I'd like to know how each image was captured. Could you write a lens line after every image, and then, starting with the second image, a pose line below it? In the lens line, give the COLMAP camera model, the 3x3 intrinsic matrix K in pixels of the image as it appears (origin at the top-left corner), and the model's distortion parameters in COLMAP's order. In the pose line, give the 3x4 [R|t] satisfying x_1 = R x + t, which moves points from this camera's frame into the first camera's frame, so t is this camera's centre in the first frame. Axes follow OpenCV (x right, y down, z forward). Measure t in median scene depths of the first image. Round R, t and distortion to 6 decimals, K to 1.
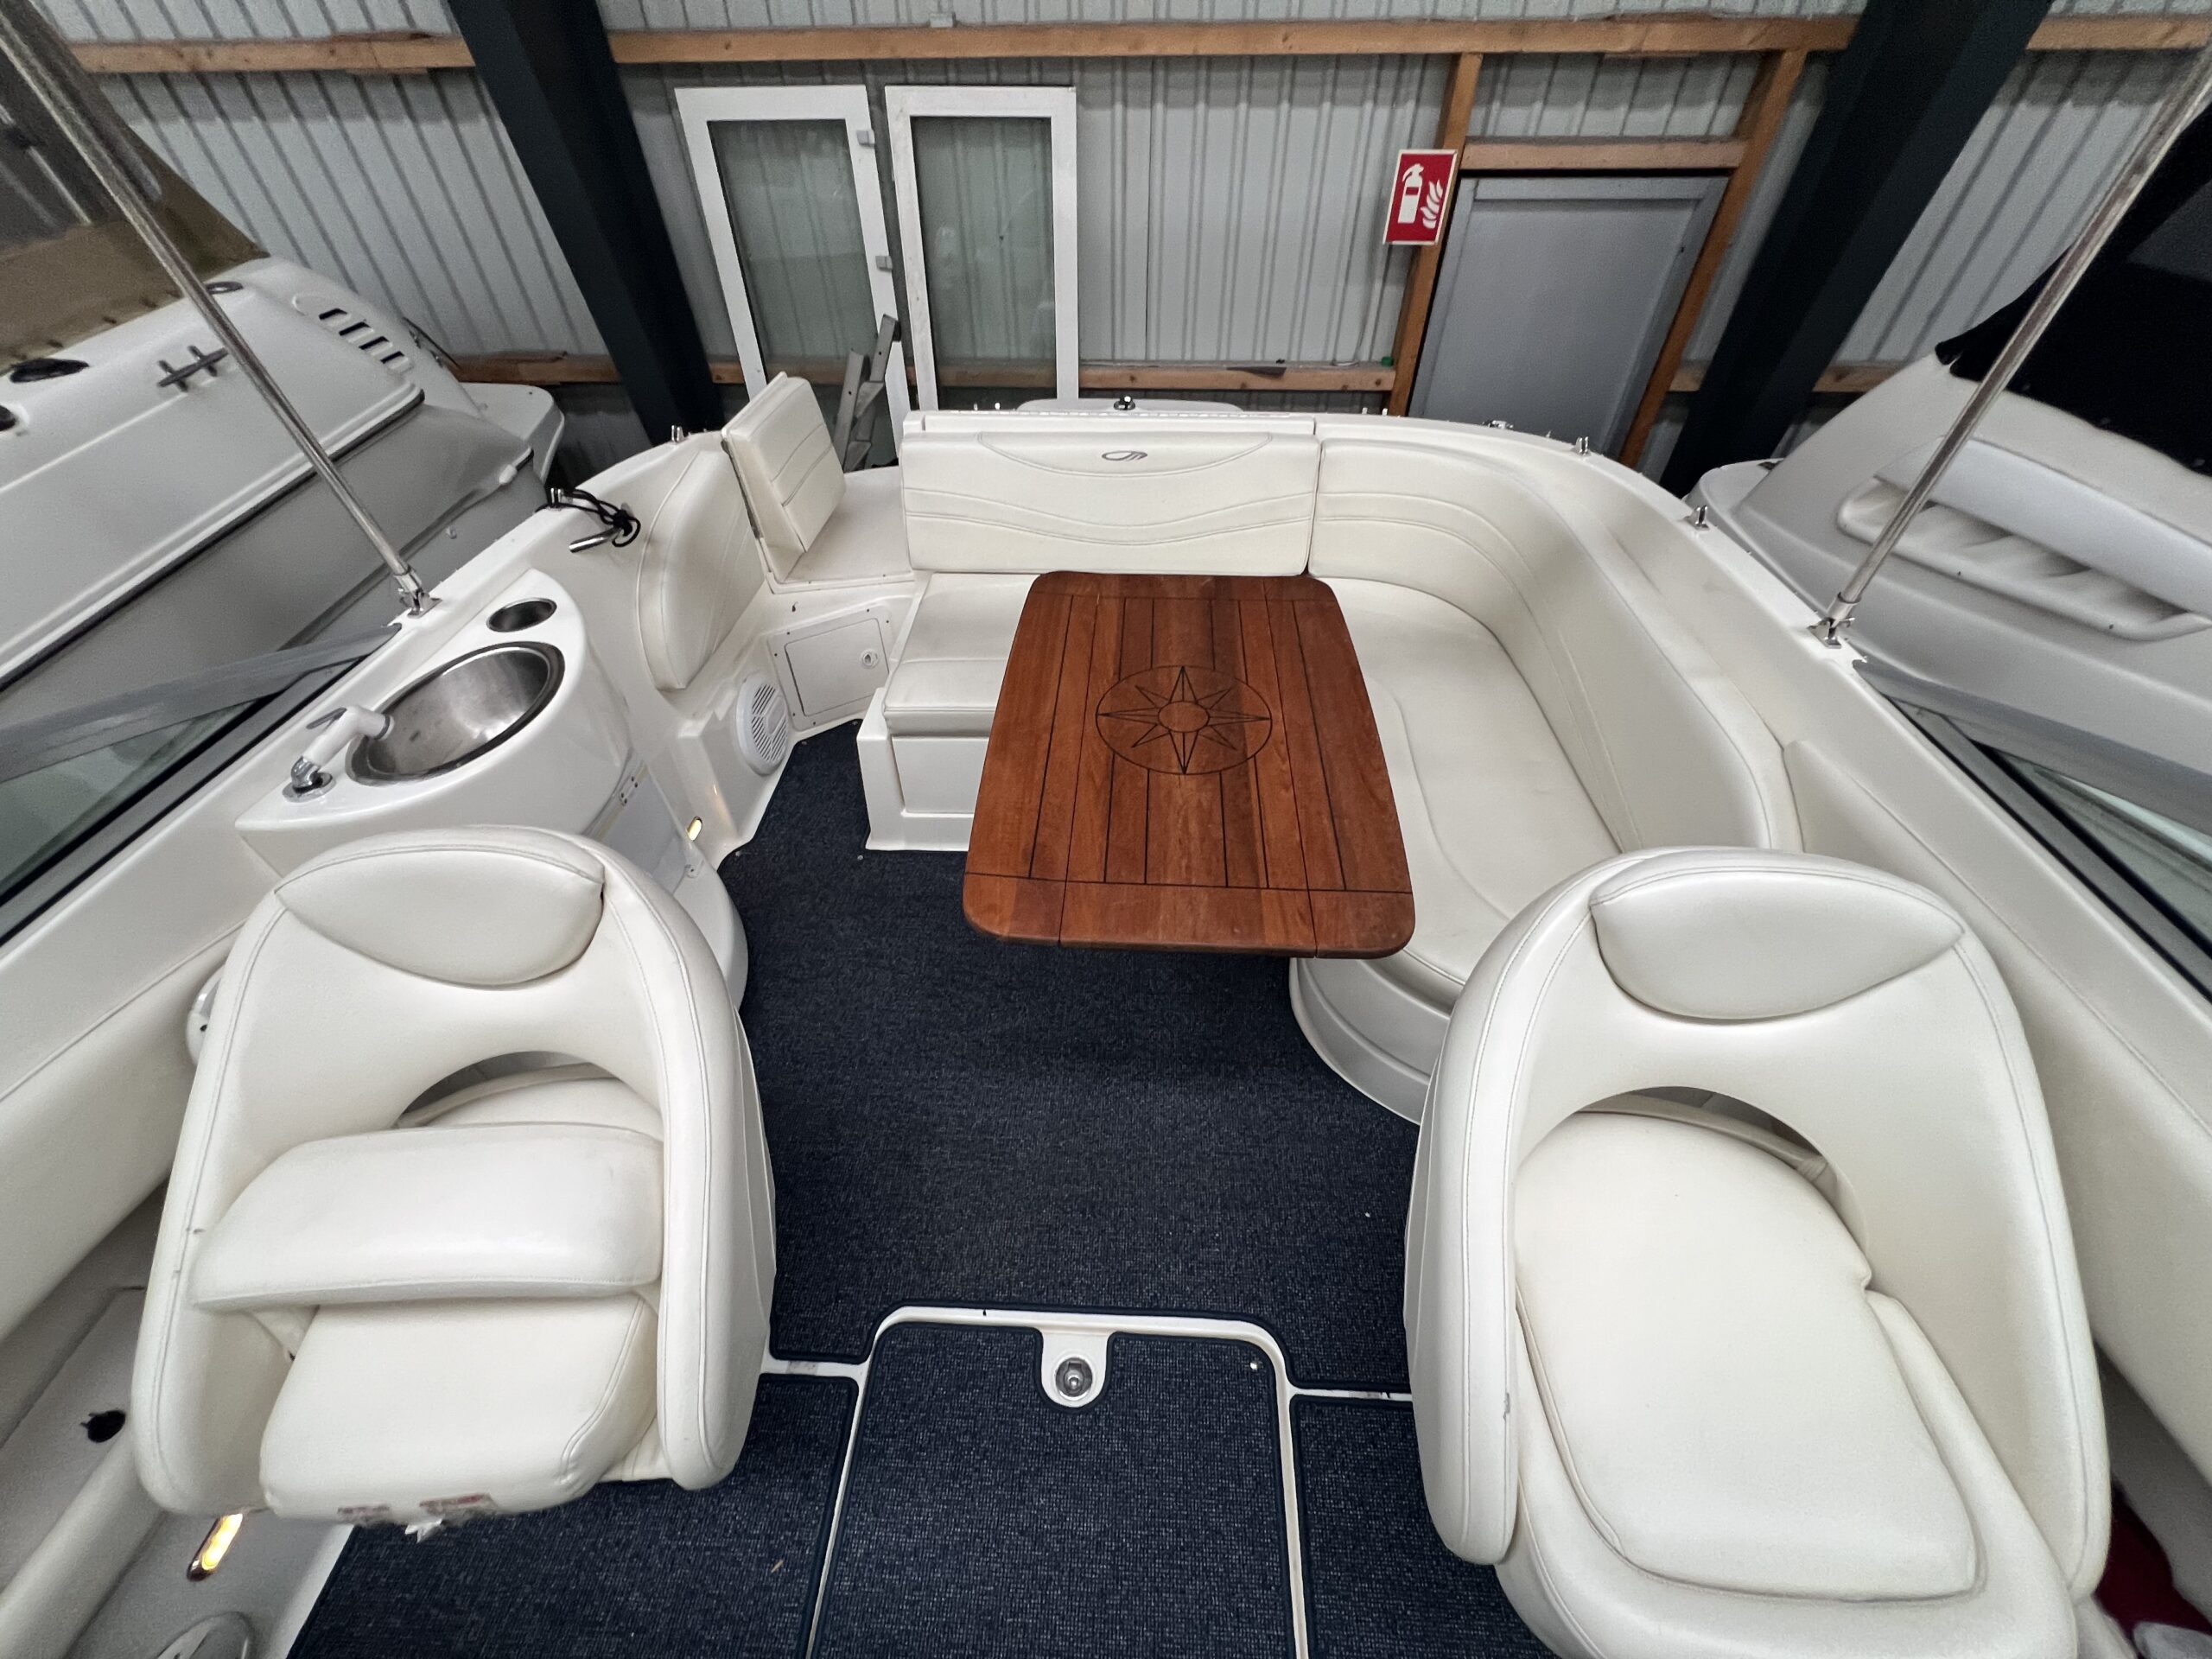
lens RADIAL K [[882.4, 0, 1102.8], [0, 882.4, 830.9], [0, 0, 1]] dist [-0.007168, 0.000248]
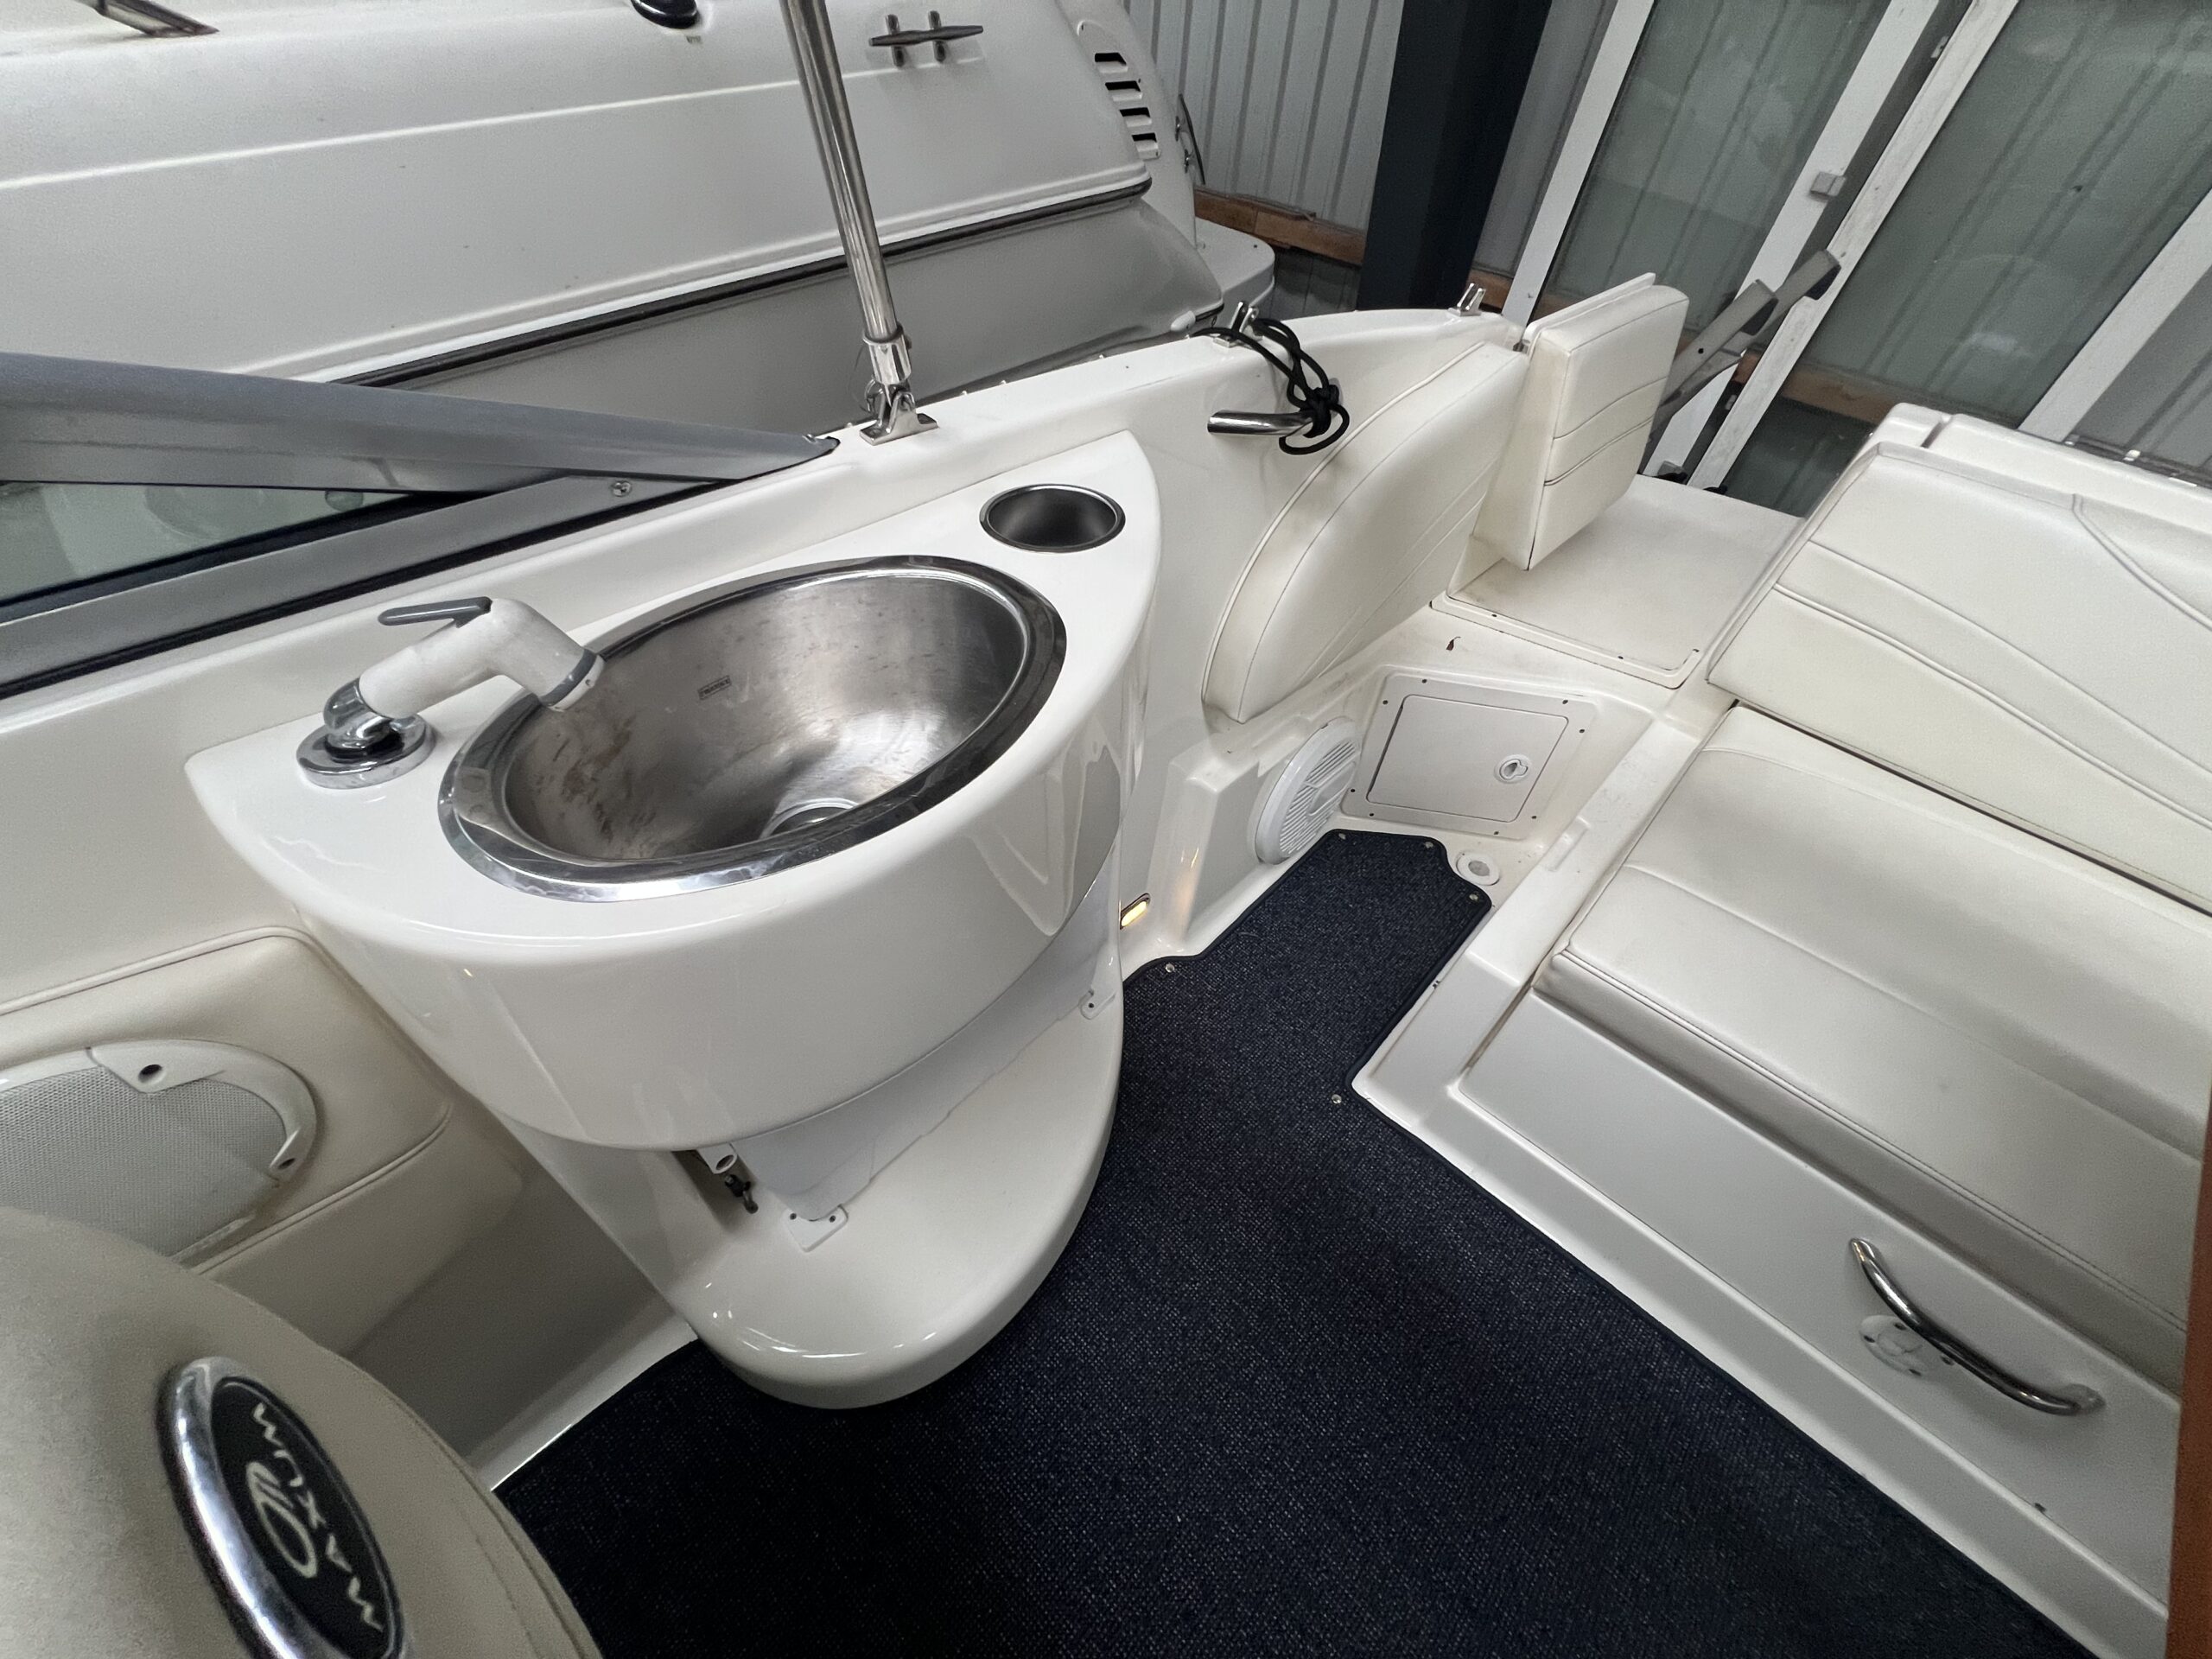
lens RADIAL K [[884.4, 0, 1103.6], [0, 884.4, 837.2], [0, 0, 1]] dist [-0.007513, 0.000636]
pose [[0.761095, 0.513331, -0.396517, -0.255797], [-0.499442, 0.853833, 0.146719, -0.125410], [0.413875, 0.086370, 0.906227, 0.417342]]
